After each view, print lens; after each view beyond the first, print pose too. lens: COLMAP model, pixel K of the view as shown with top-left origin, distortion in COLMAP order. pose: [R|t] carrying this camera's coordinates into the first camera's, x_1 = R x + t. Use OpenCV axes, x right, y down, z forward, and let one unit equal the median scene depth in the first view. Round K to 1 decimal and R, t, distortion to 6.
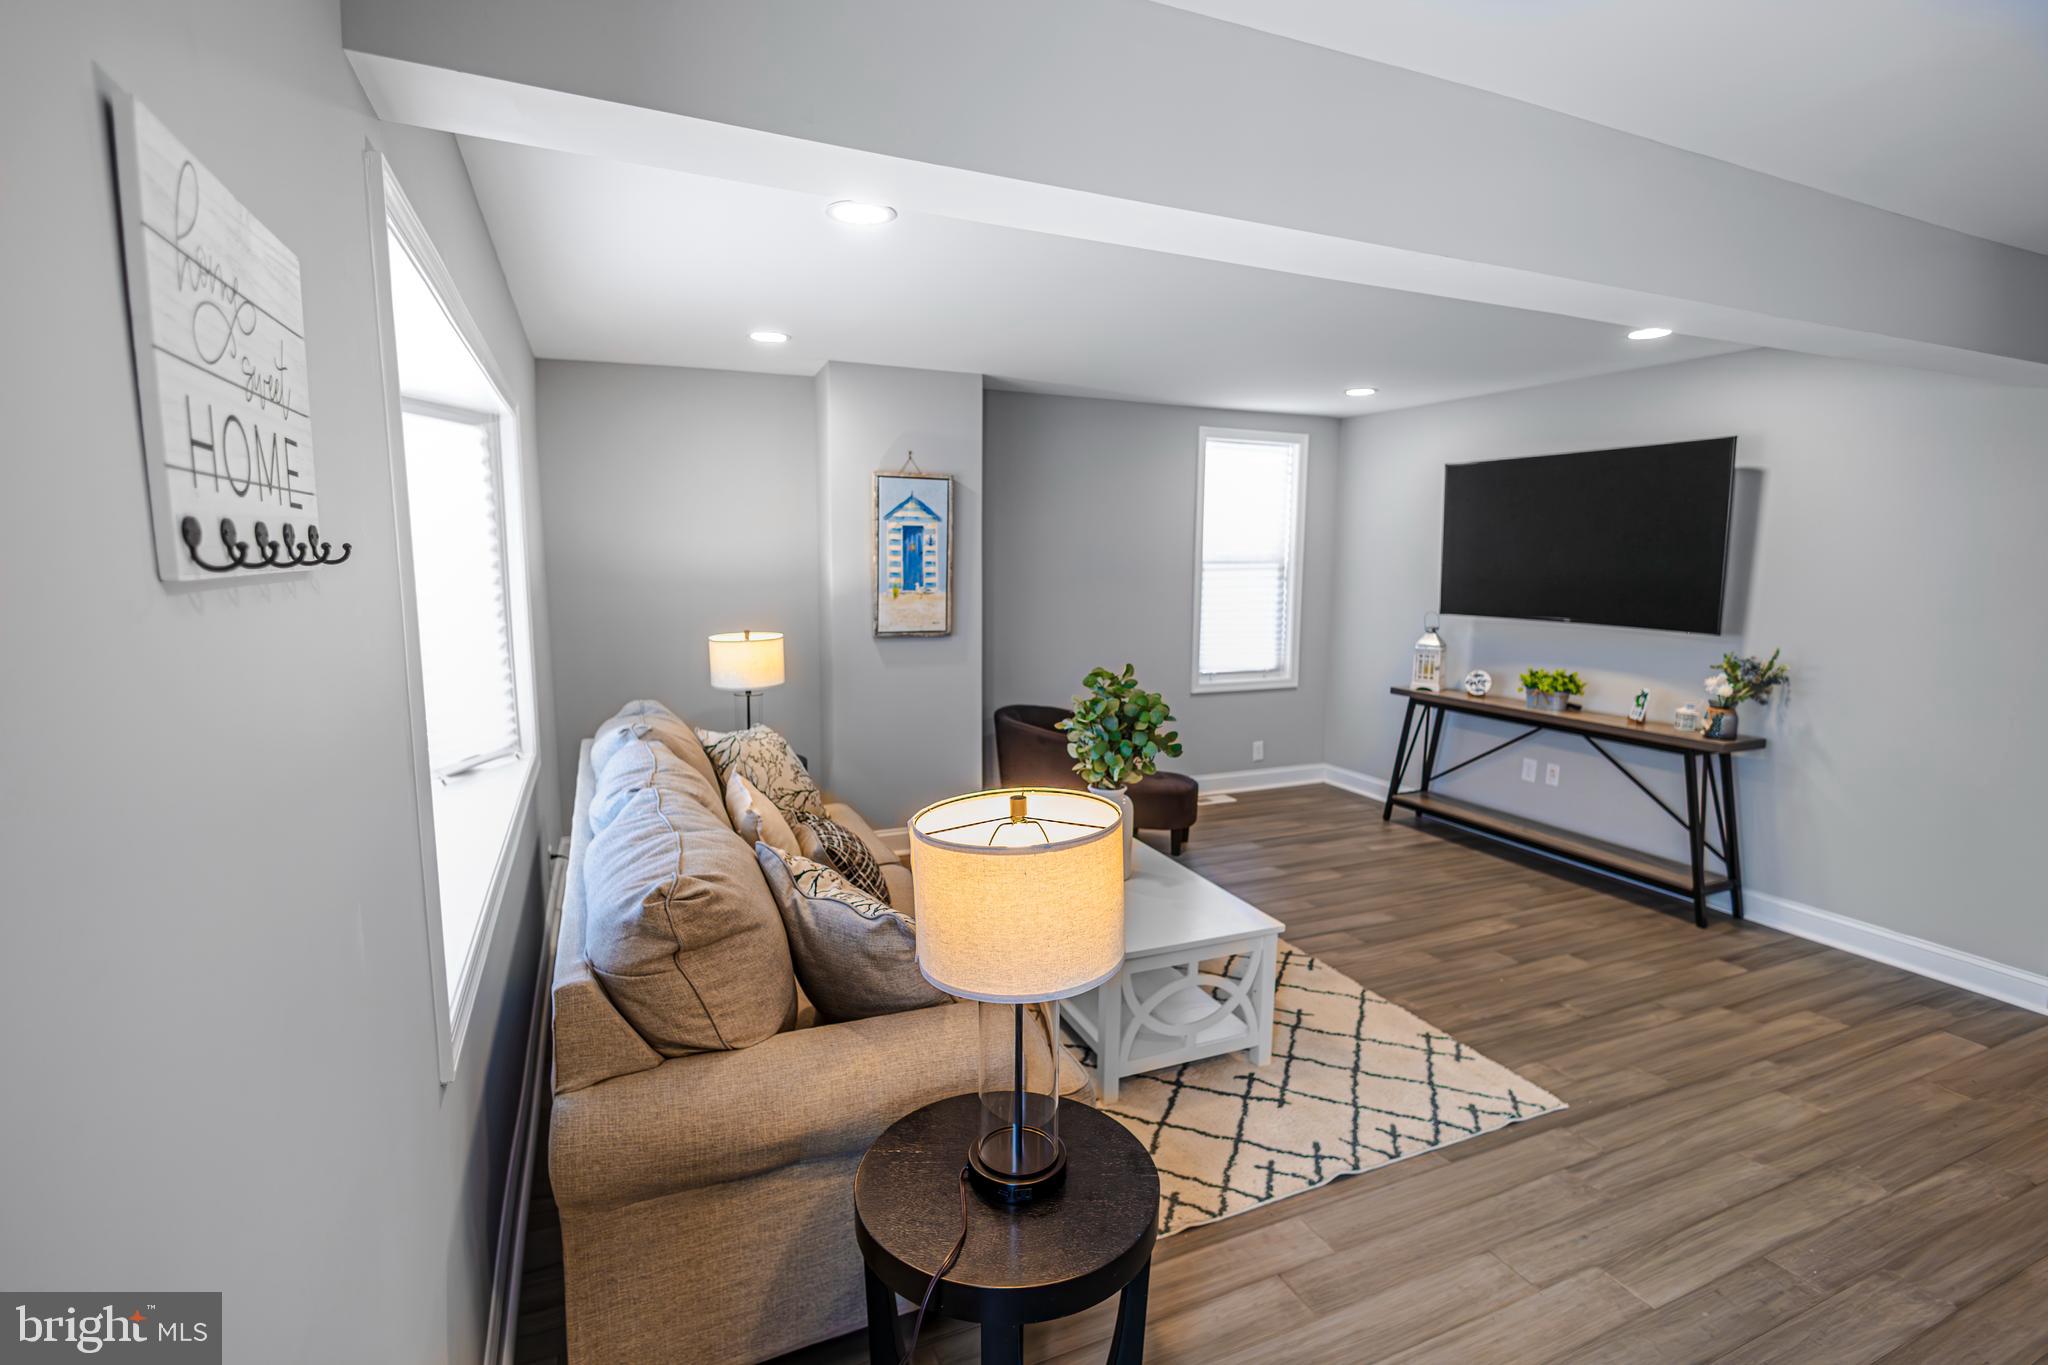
lens RADIAL K [[943.7, 0, 1029.1], [0, 943.7, 680.8], [0, 0, 1]] dist [0.013634, -0.006302]
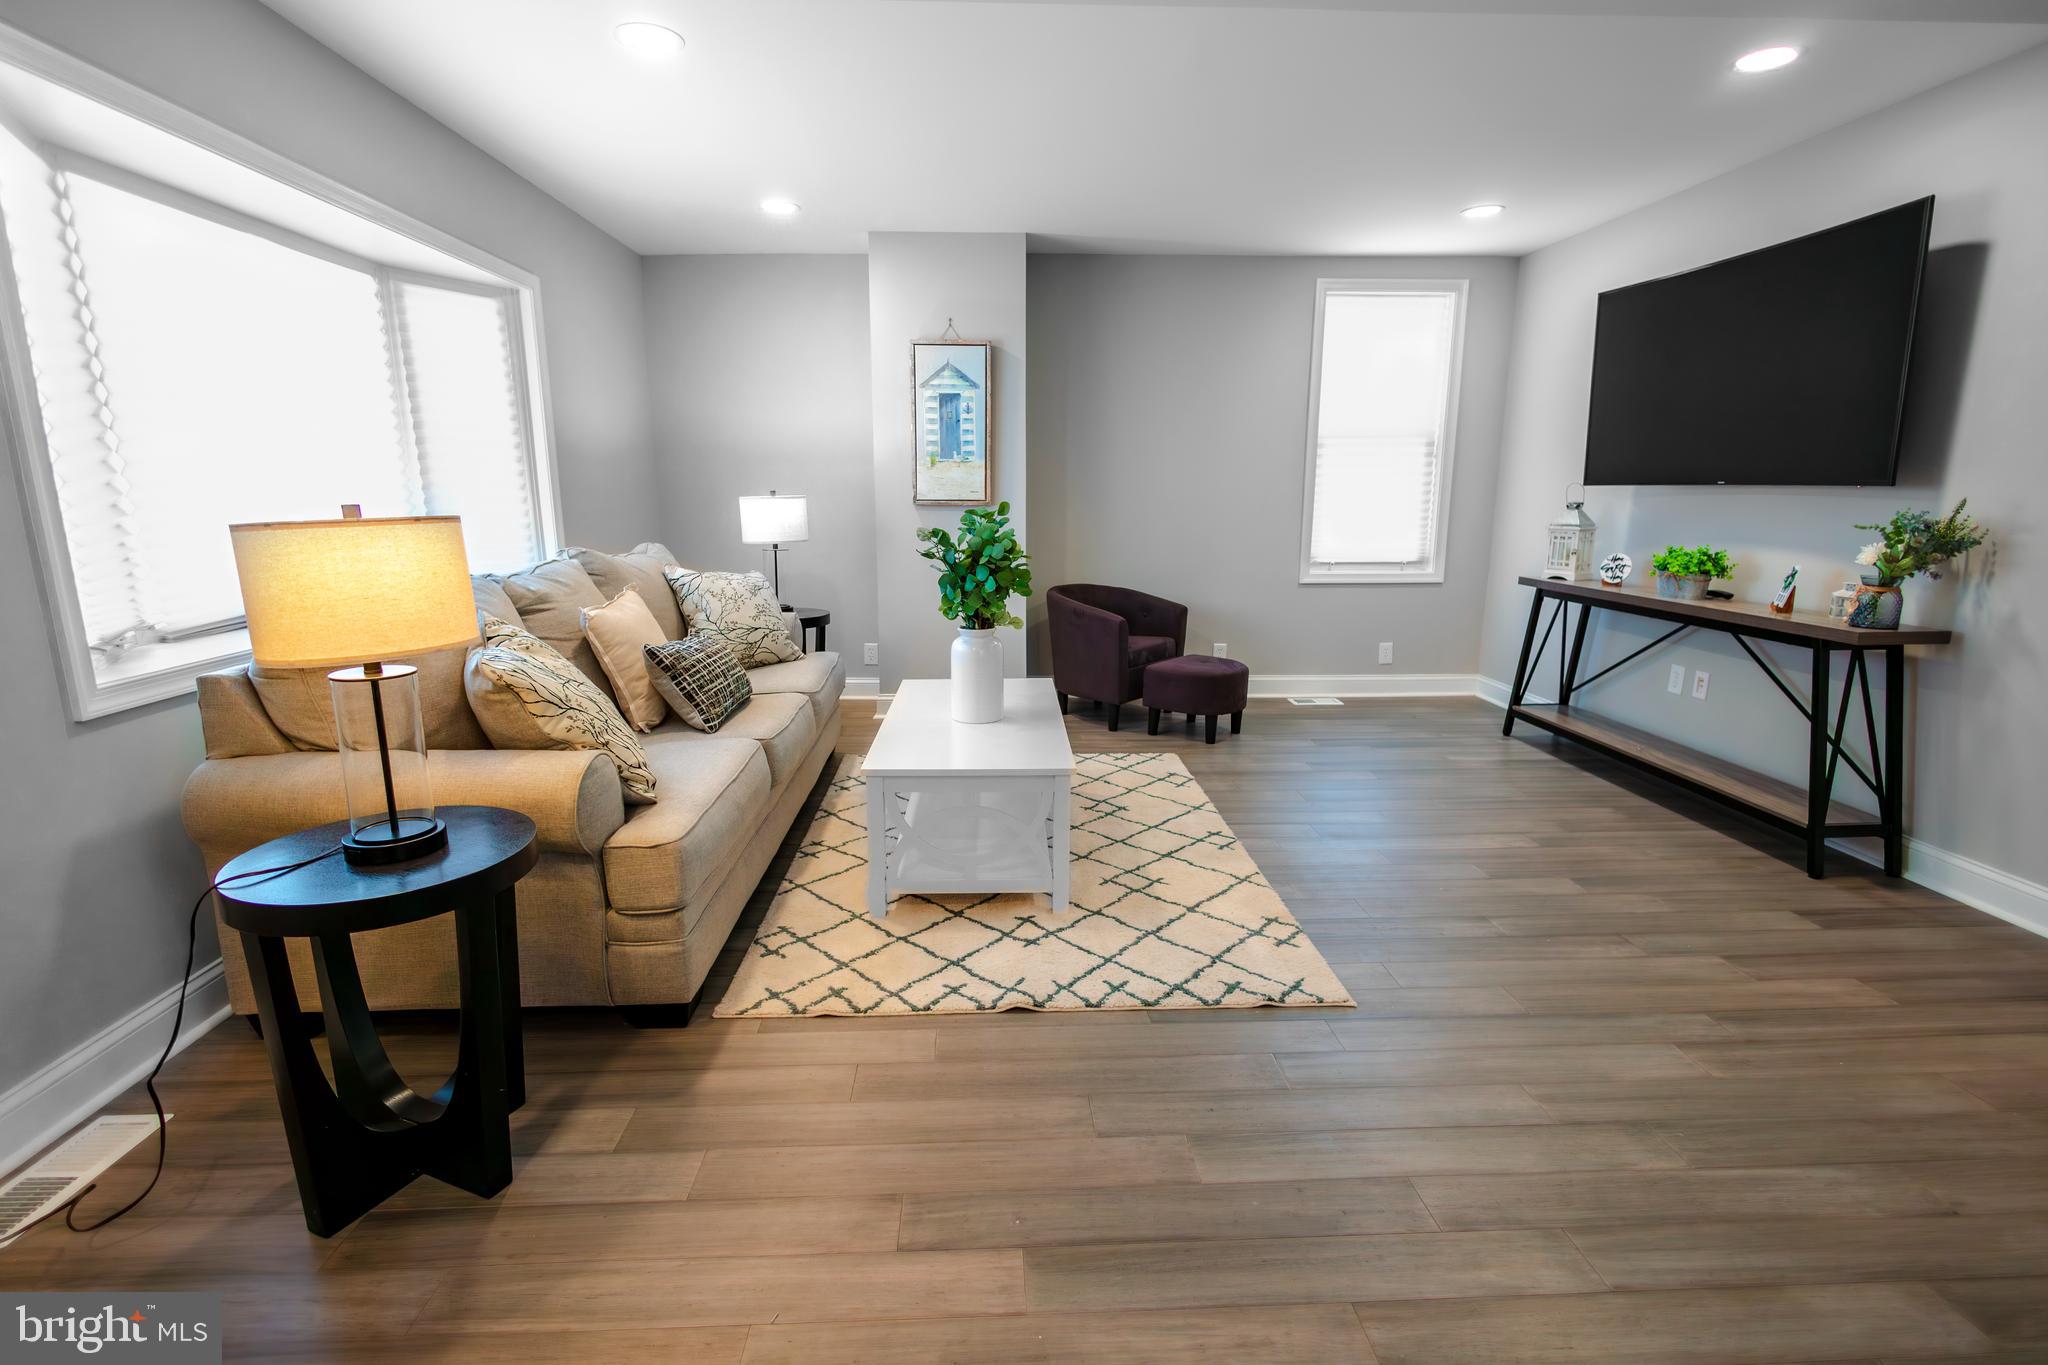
lens RADIAL K [[943.1, 0, 1024.4], [0, 943.1, 678.1], [0, 0, 1]] dist [0.006287, -0.000031]
pose [[0.930610, 0.064130, -0.360349, 0.385260], [-0.040307, 0.996499, 0.073250, 0.072086], [0.363785, -0.053643, 0.929937, 0.082117]]
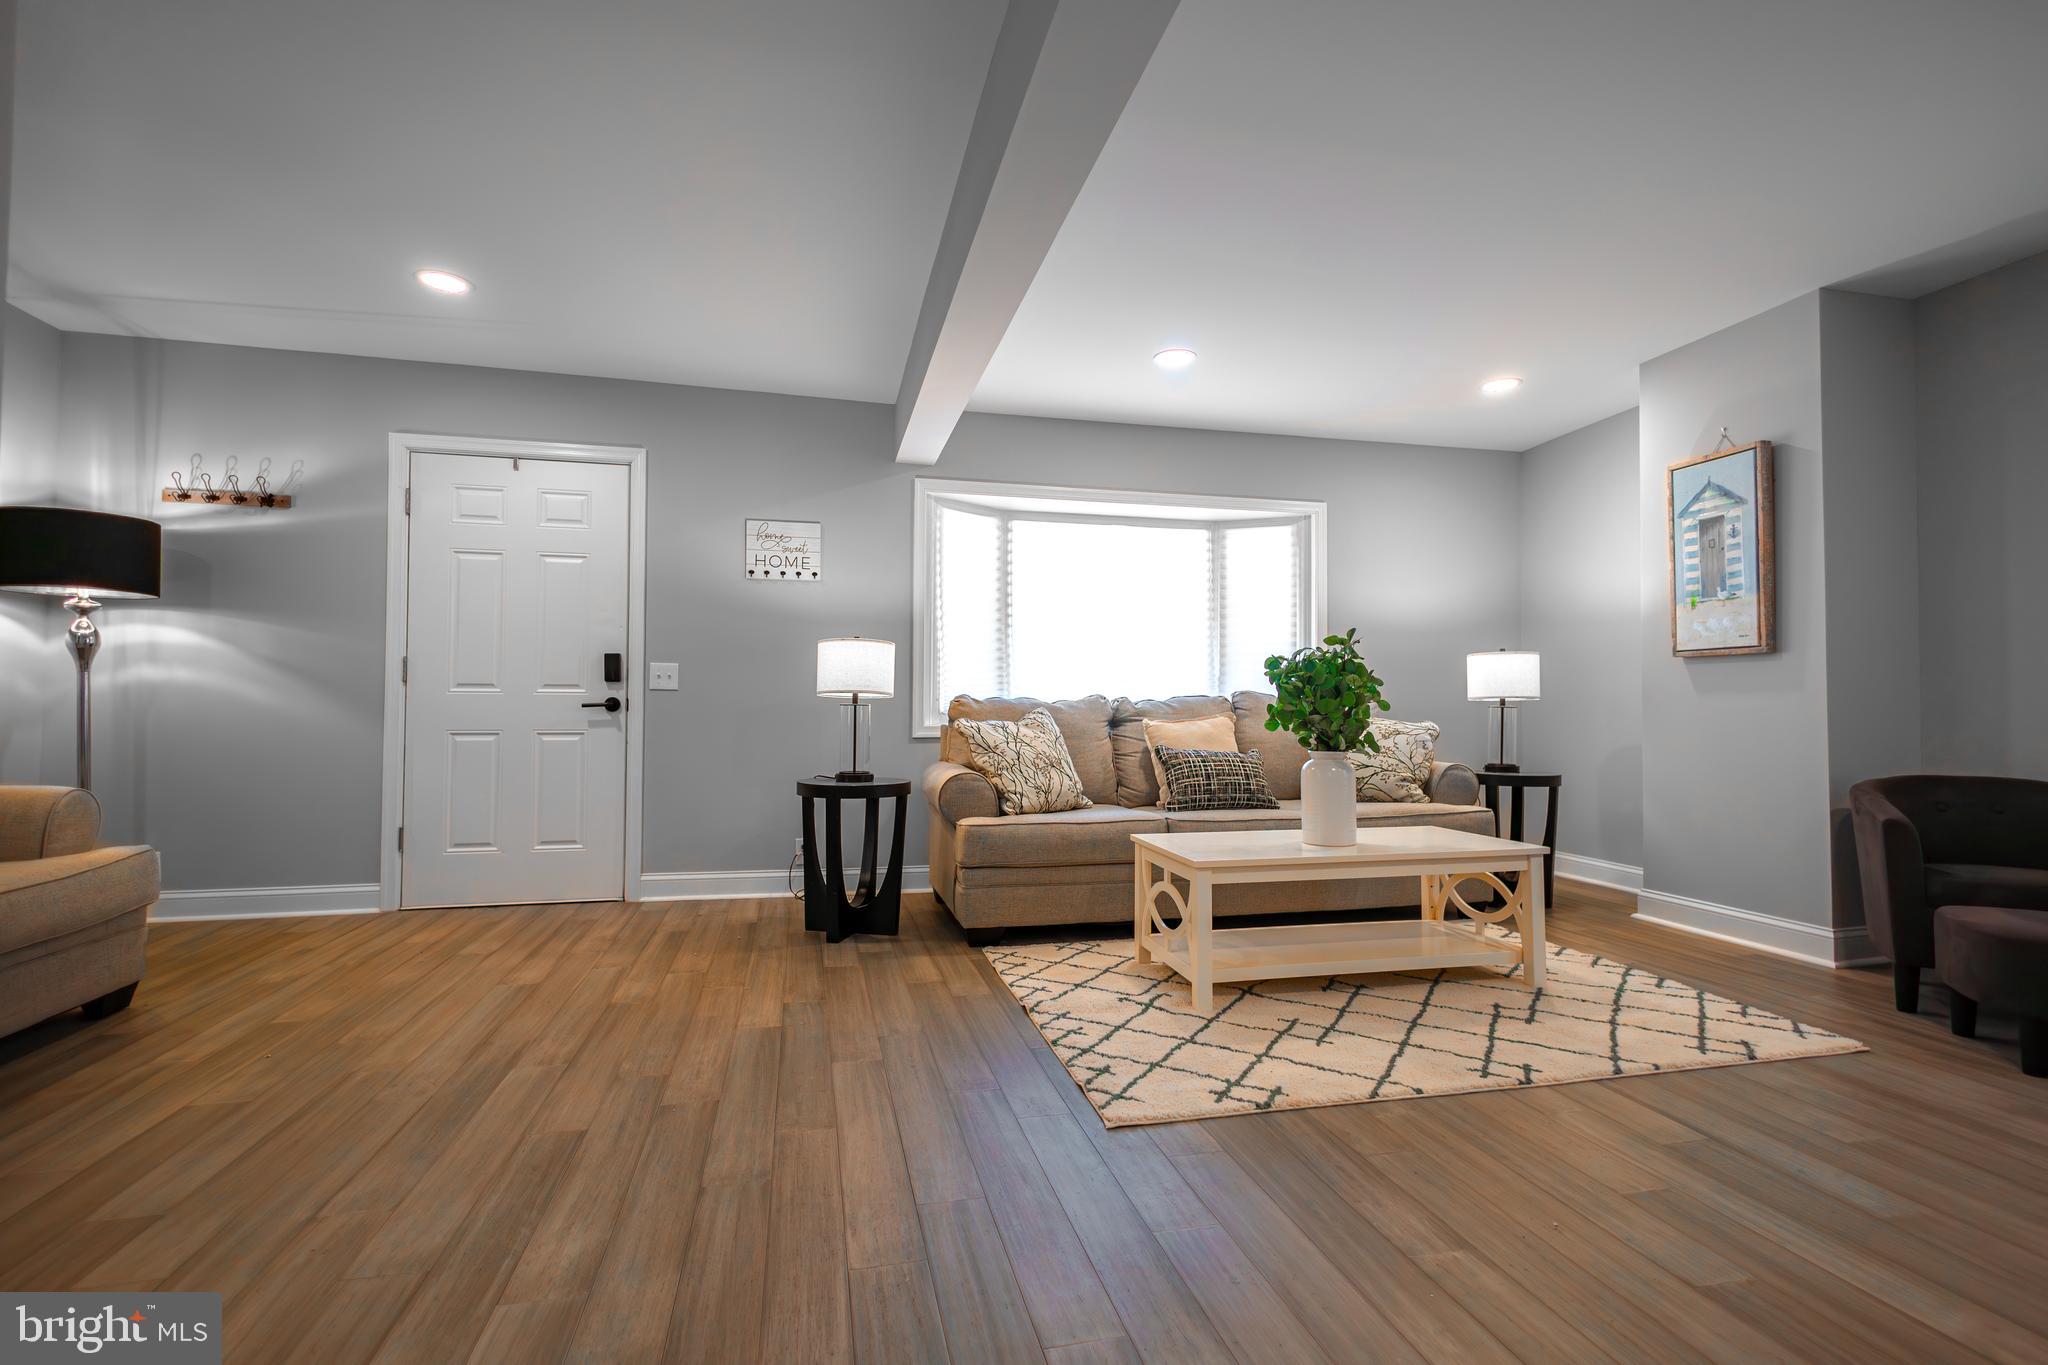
lens RADIAL K [[940.2, 0, 1027.6], [0, 940.2, 686.3], [0, 0, 1]] dist [0.006499, -0.000293]
pose [[-0.187488, -0.036068, -0.981605, 0.890020], [-0.135765, 0.990686, -0.010470, 0.077139], [0.972839, 0.131305, -0.190638, 0.691199]]
